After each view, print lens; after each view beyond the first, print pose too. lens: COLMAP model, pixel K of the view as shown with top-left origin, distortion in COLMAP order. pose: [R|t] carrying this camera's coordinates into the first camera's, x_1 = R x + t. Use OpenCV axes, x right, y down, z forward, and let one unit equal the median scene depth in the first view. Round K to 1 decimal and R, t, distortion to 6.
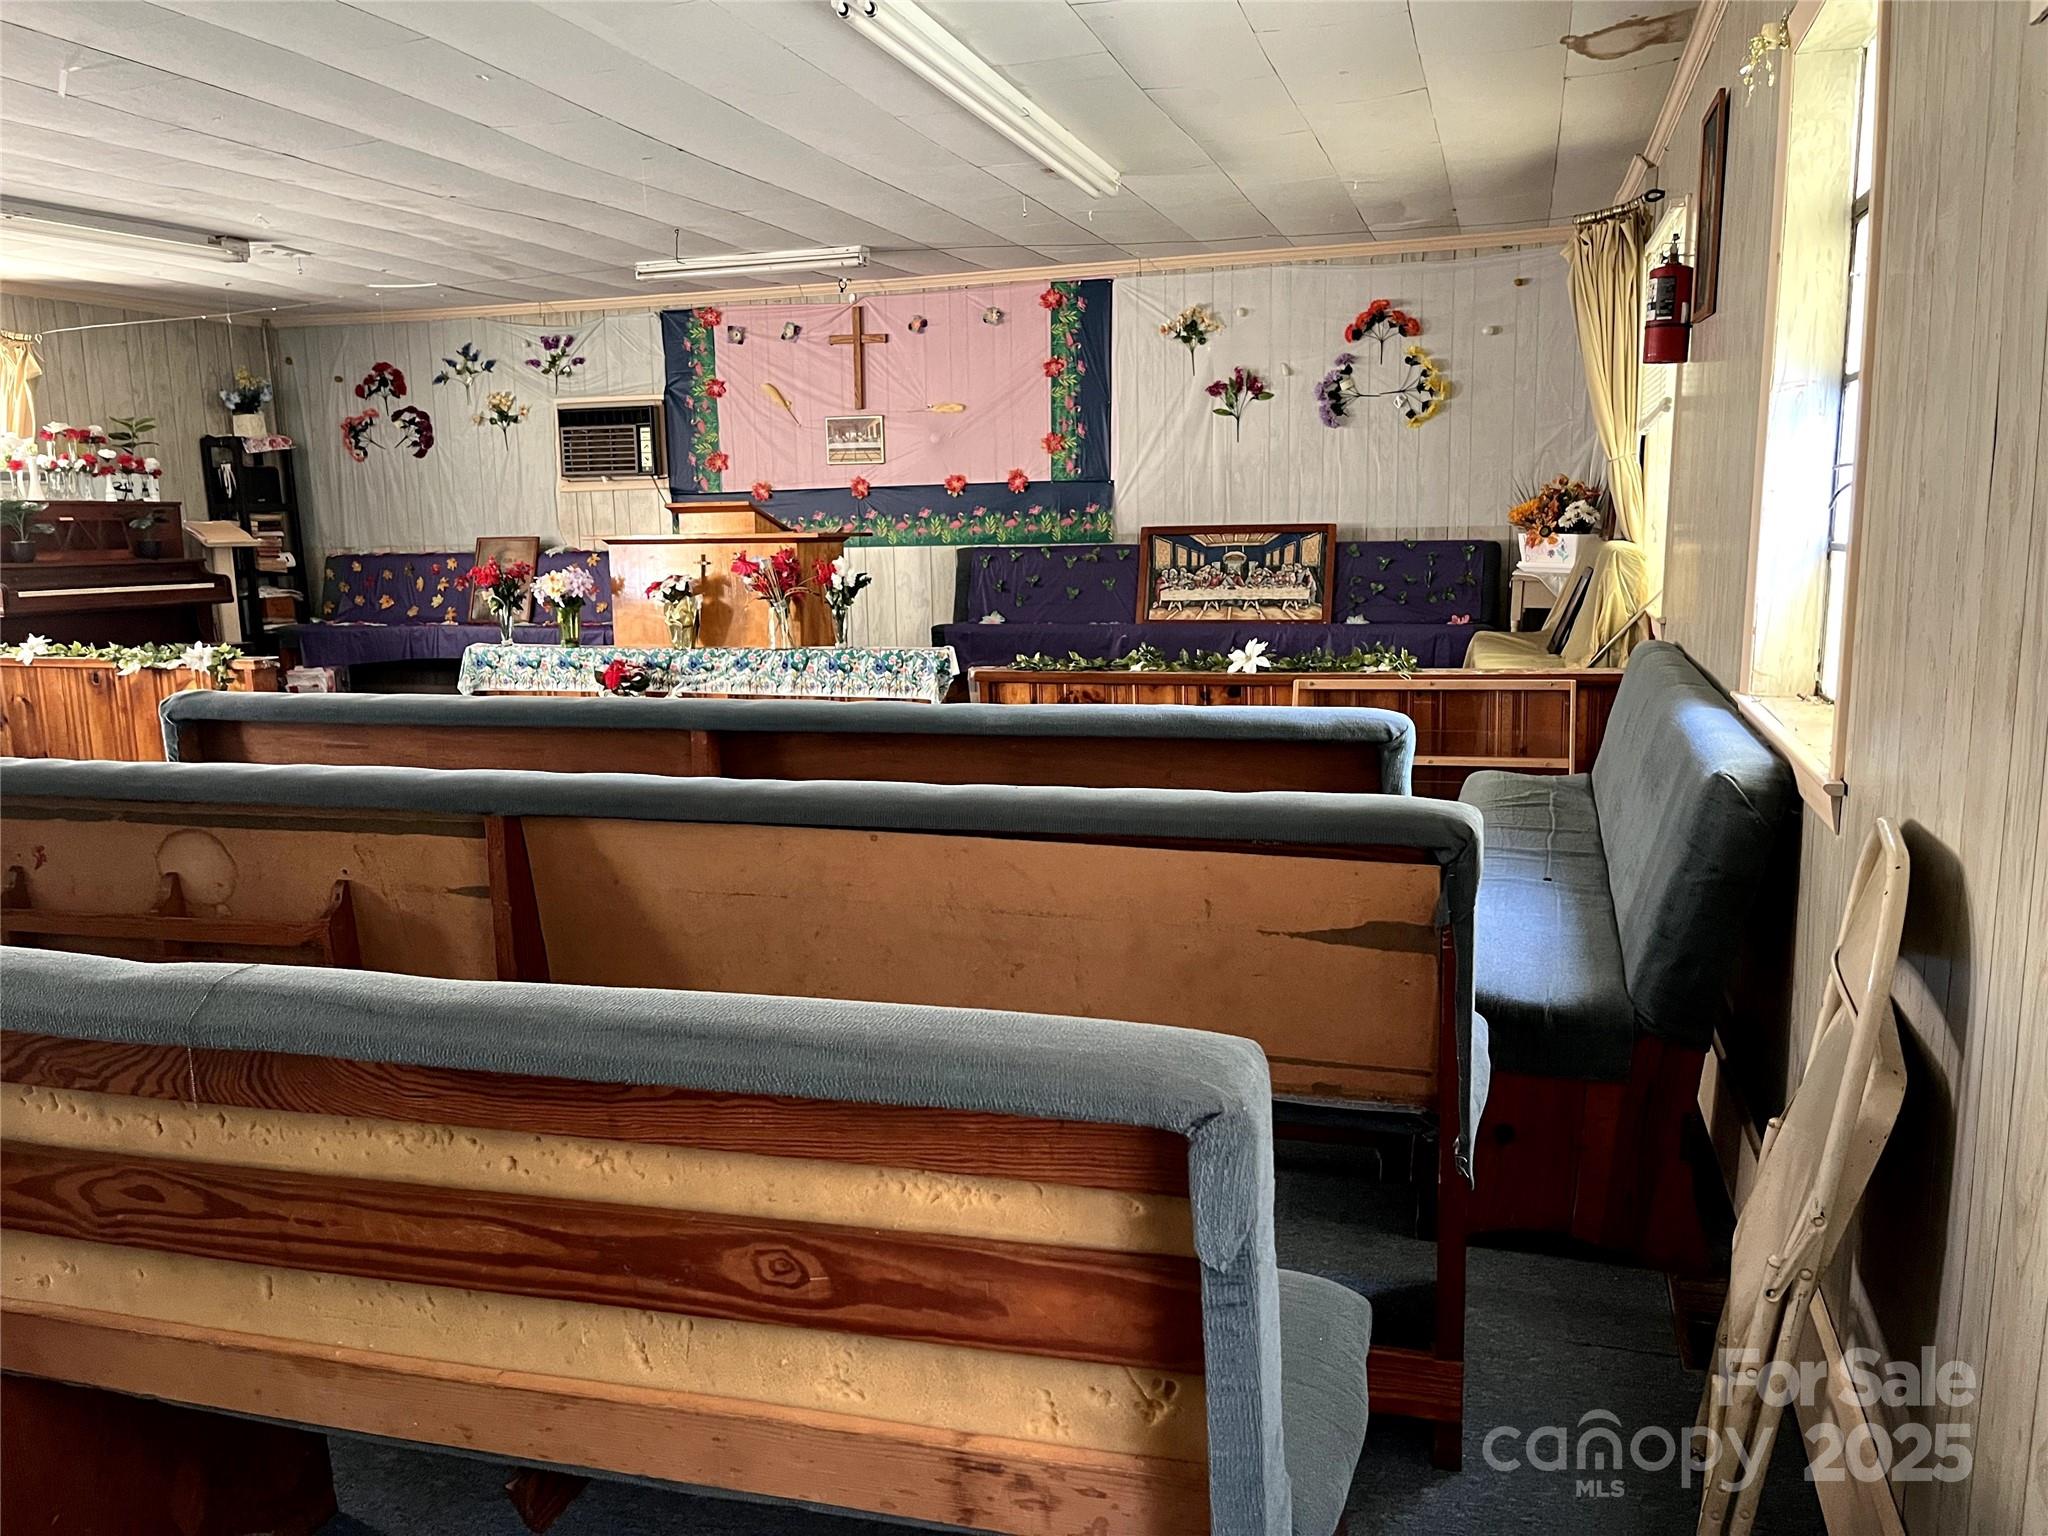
lens RADIAL K [[1538.4, 0, 1024.0], [0, 1538.4, 768.0], [0, 0, 1]] dist [0.082668, -0.131223]
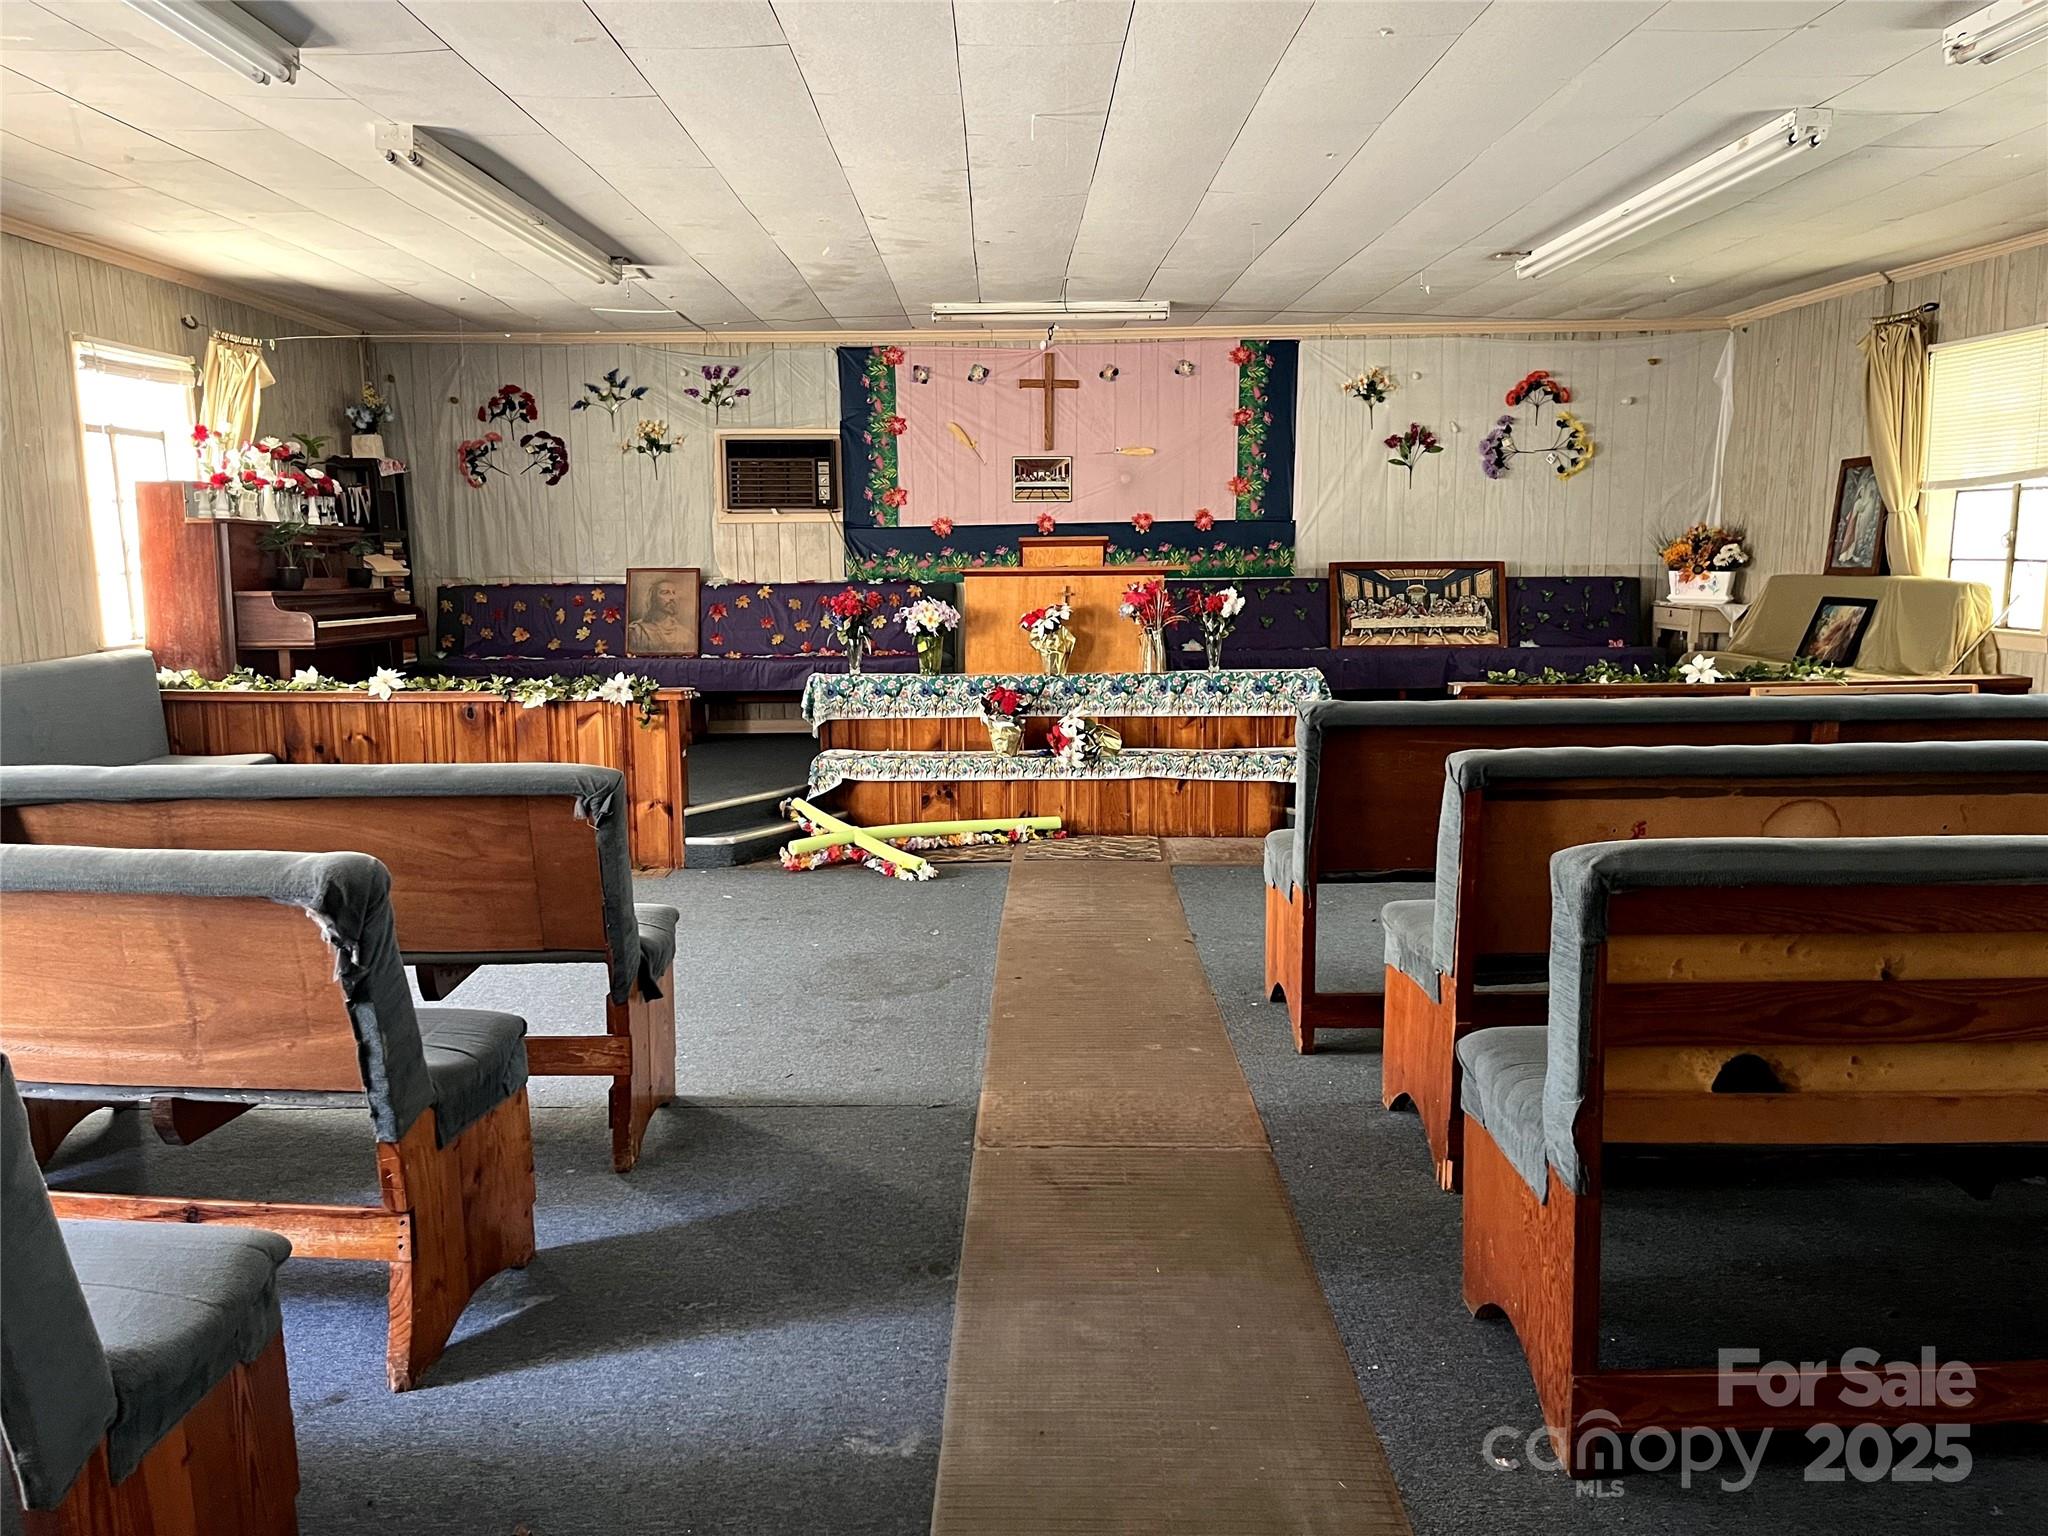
lens RADIAL K [[1538.4, 0, 1024.0], [0, 1538.4, 768.0], [0, 0, 1]] dist [0.082668, -0.131223]
pose [[0.954603, -0.029587, 0.296407, -0.470929], [0.036981, 0.999128, -0.019368, 0.005098], [-0.295576, 0.029451, 0.954865, 0.005744]]
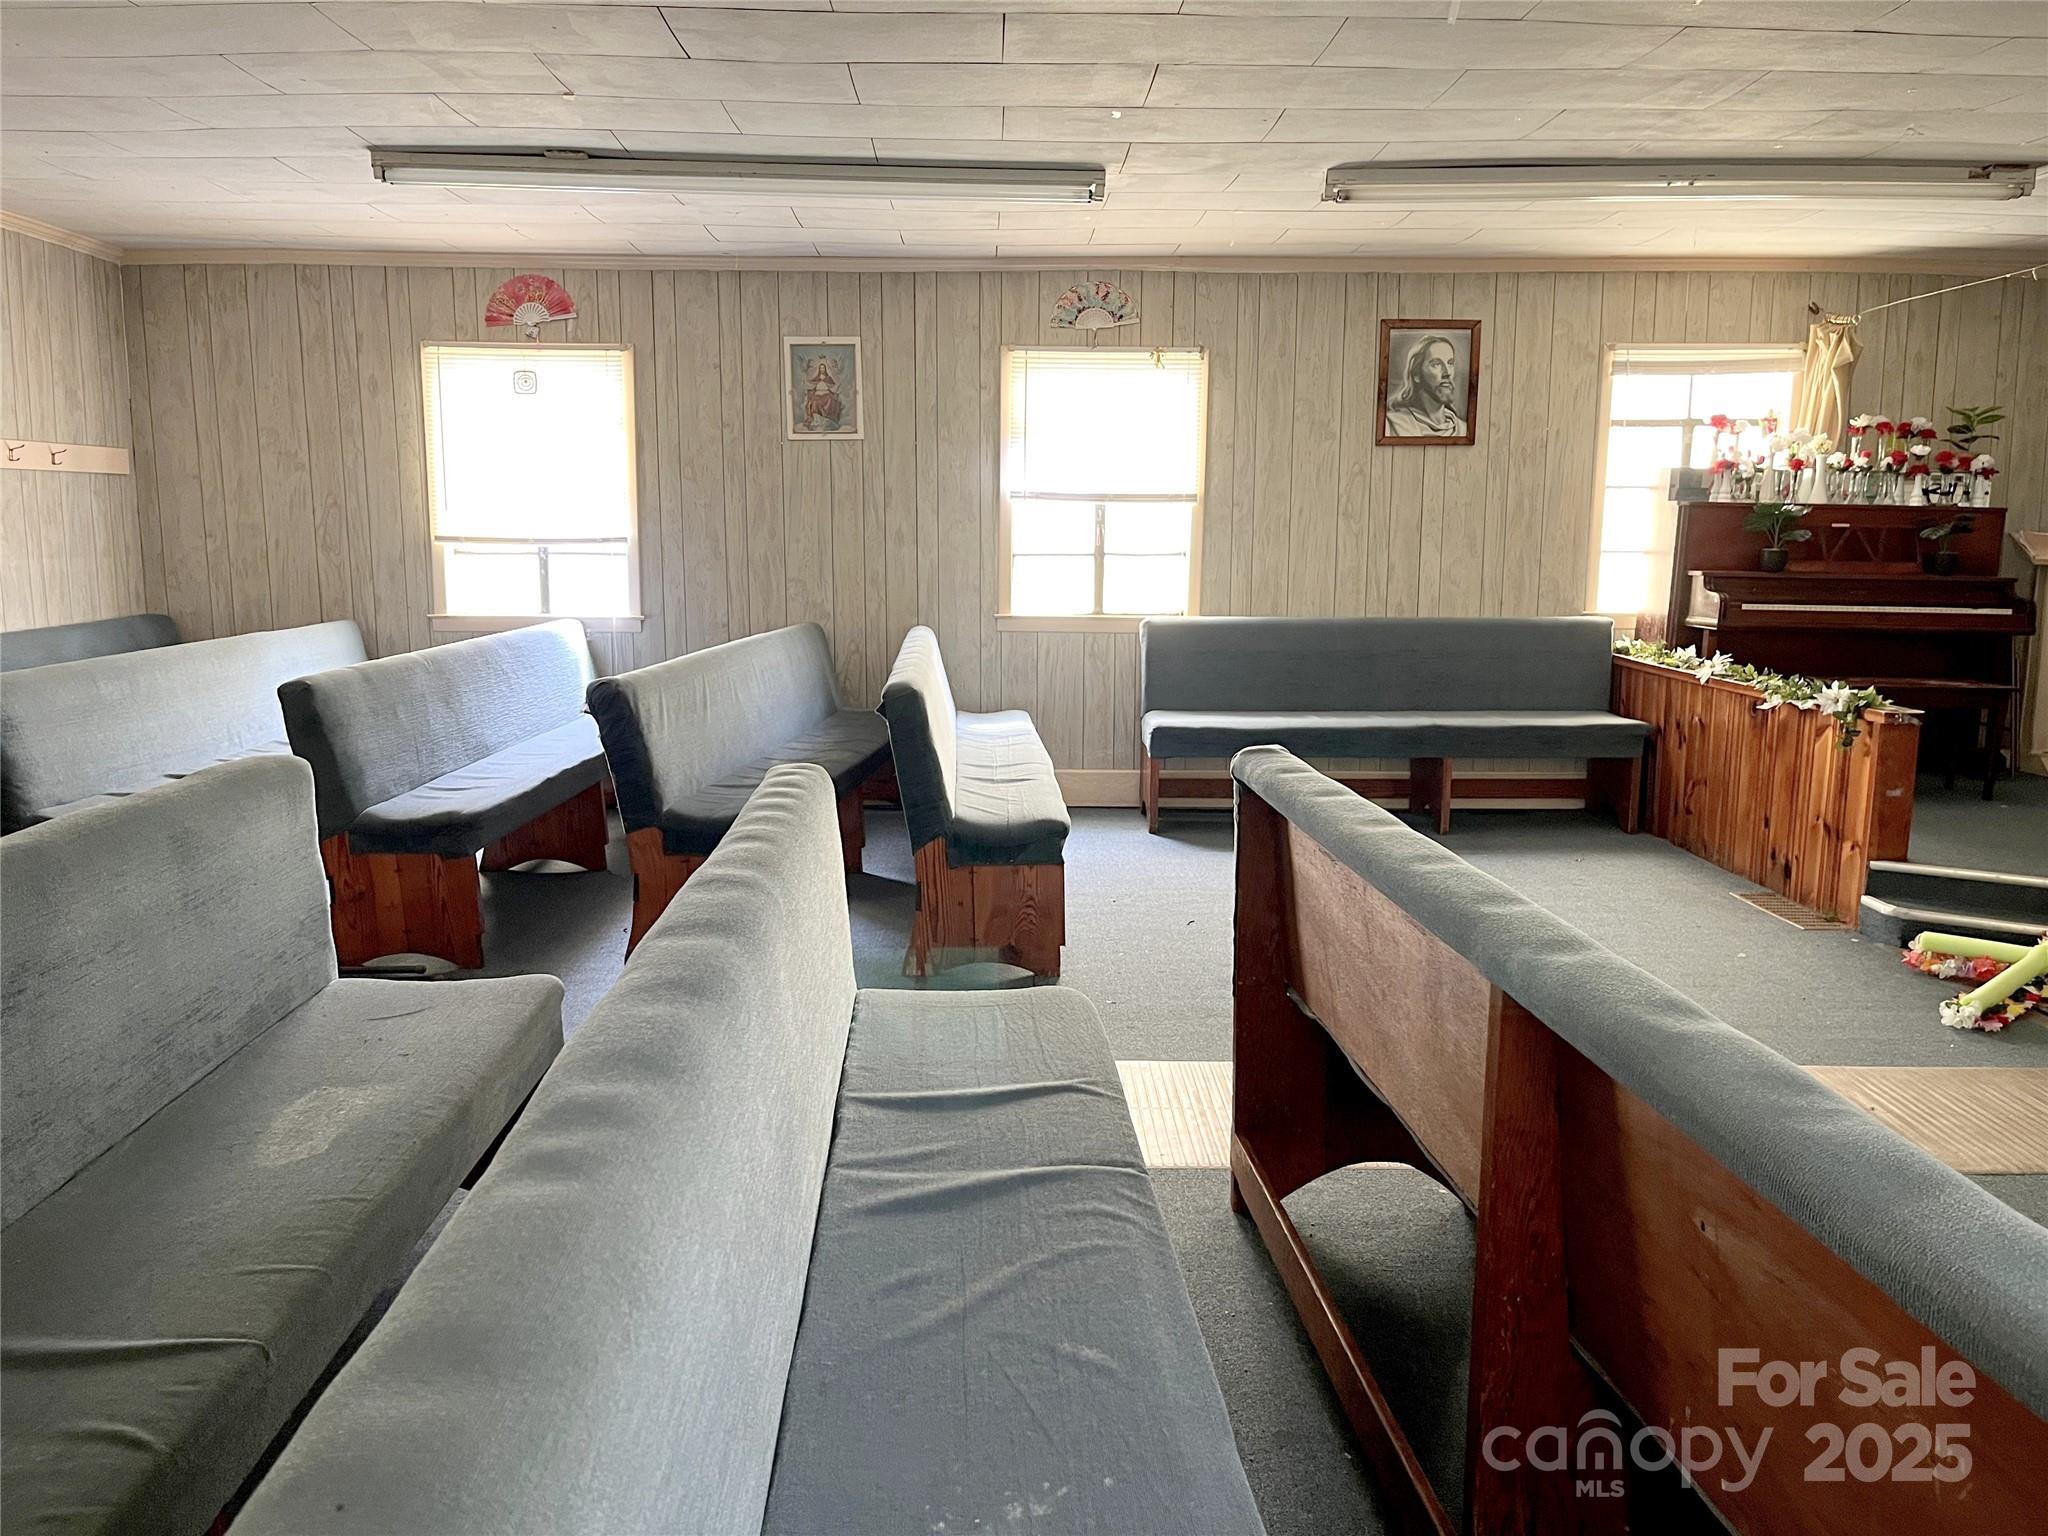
lens RADIAL K [[1538.4, 0, 1024.0], [0, 1538.4, 768.0], [0, 0, 1]] dist [0.082668, -0.131223]
pose [[0.316679, 0.167094, -0.933699, 0.082335], [-0.166968, 0.978811, 0.118537, -0.050722], [0.933722, 0.118359, 0.337868, 0.275117]]
